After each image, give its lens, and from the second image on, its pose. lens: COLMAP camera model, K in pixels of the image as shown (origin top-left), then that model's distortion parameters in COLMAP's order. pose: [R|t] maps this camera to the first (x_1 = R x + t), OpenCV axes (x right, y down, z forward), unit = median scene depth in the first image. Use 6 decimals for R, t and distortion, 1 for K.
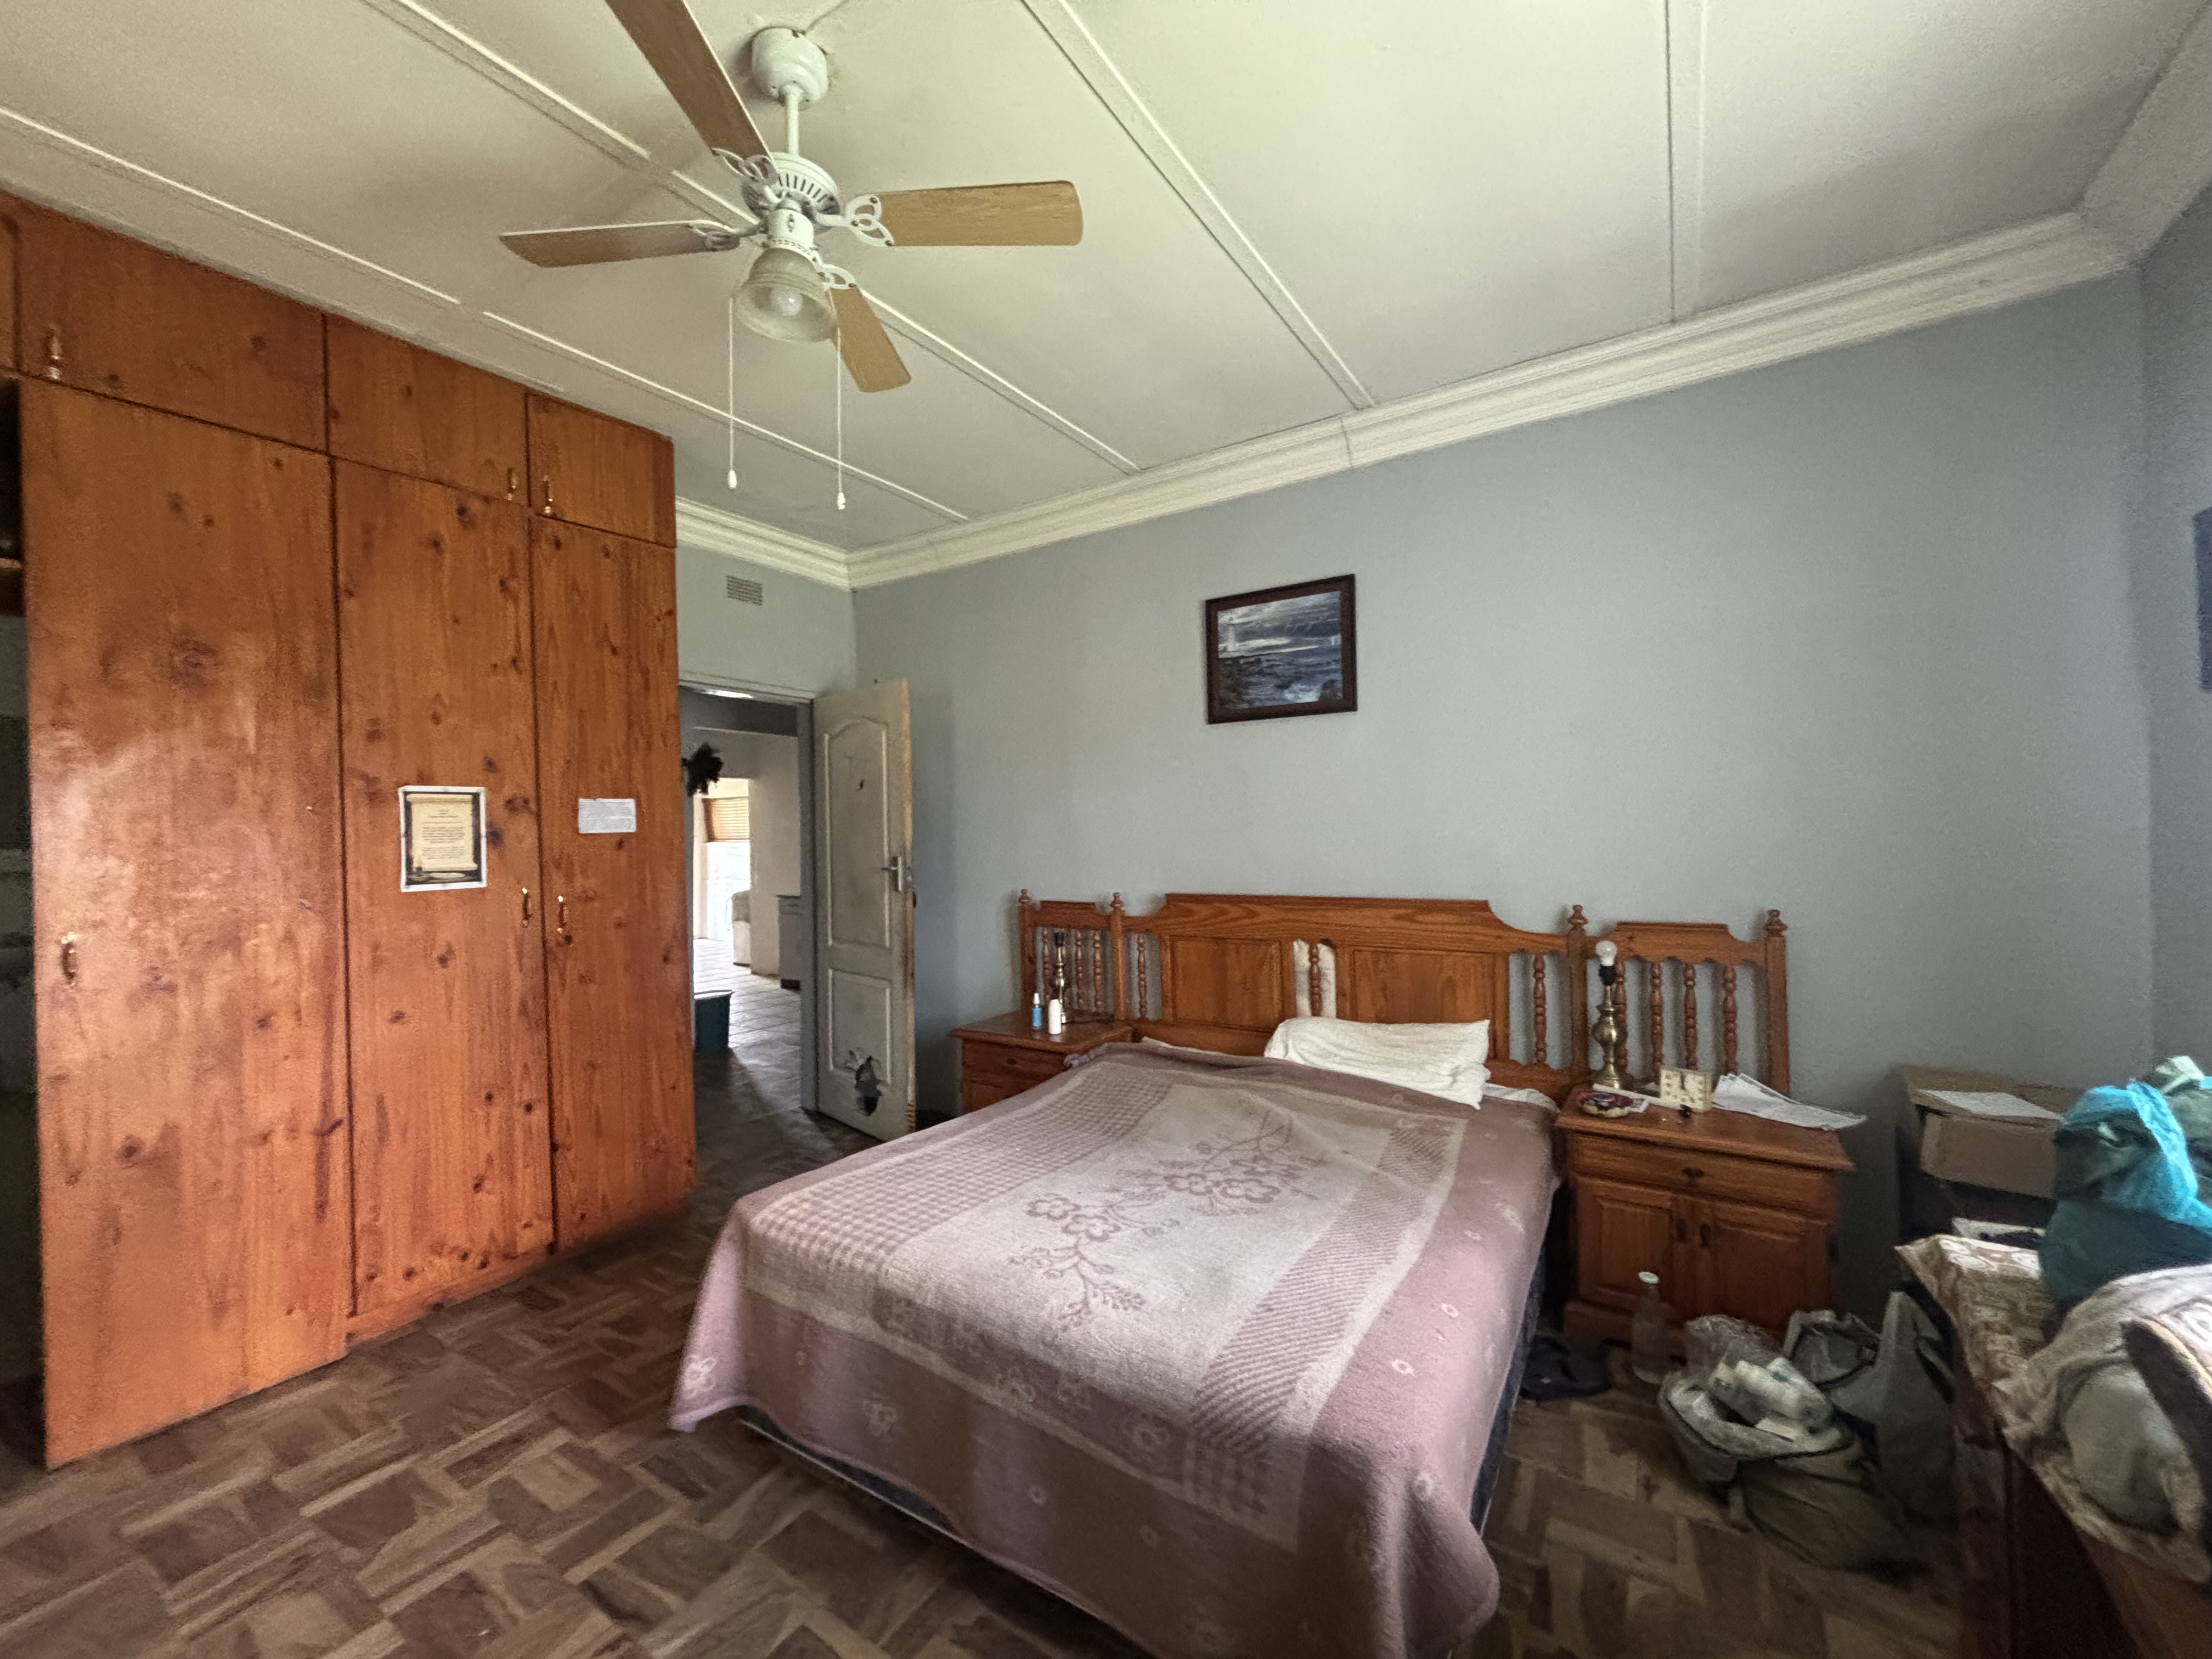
lens RADIAL K [[888.0, 0, 1110.8], [0, 888.0, 823.4], [0, 0, 1]] dist [0.004489, -0.000169]
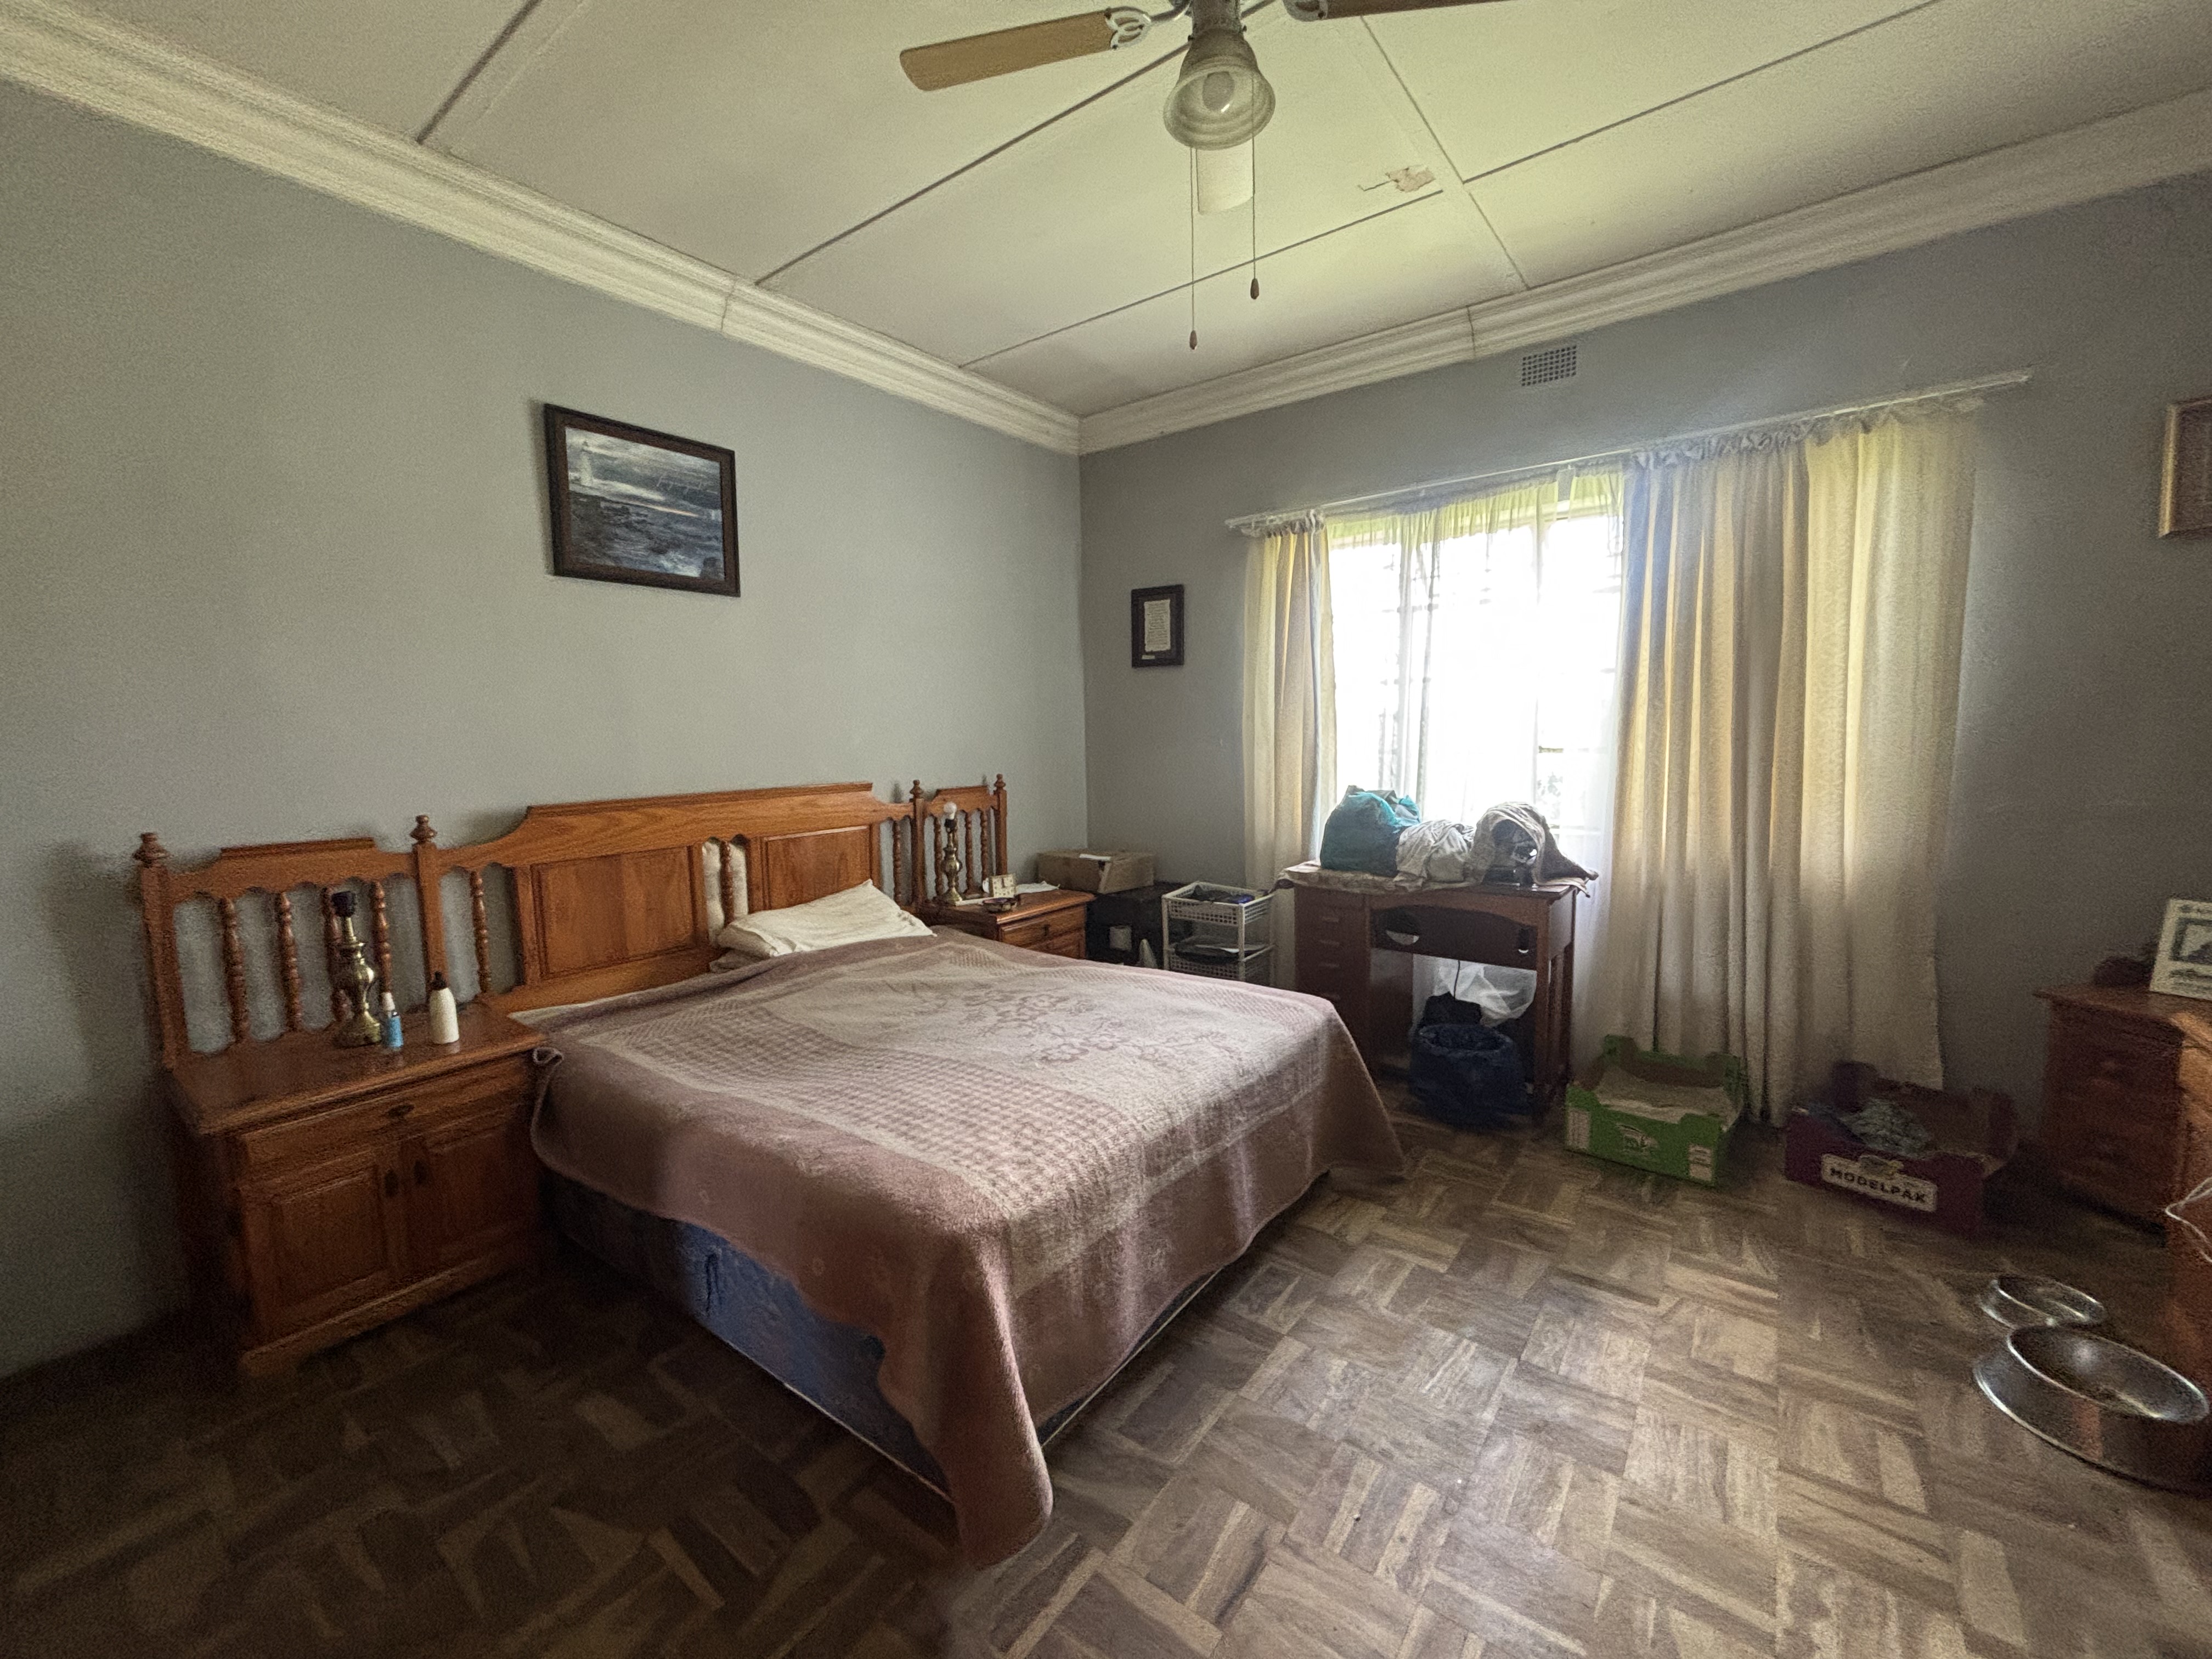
lens RADIAL K [[888.0, 0, 1108.1], [0, 888.0, 823.2], [0, 0, 1]] dist [0.004489, -0.000169]
pose [[0.073147, -0.085780, 0.993625, -0.678714], [0.011862, 0.996299, 0.085137, 0.040650], [-0.997251, 0.005559, 0.073894, 0.533391]]
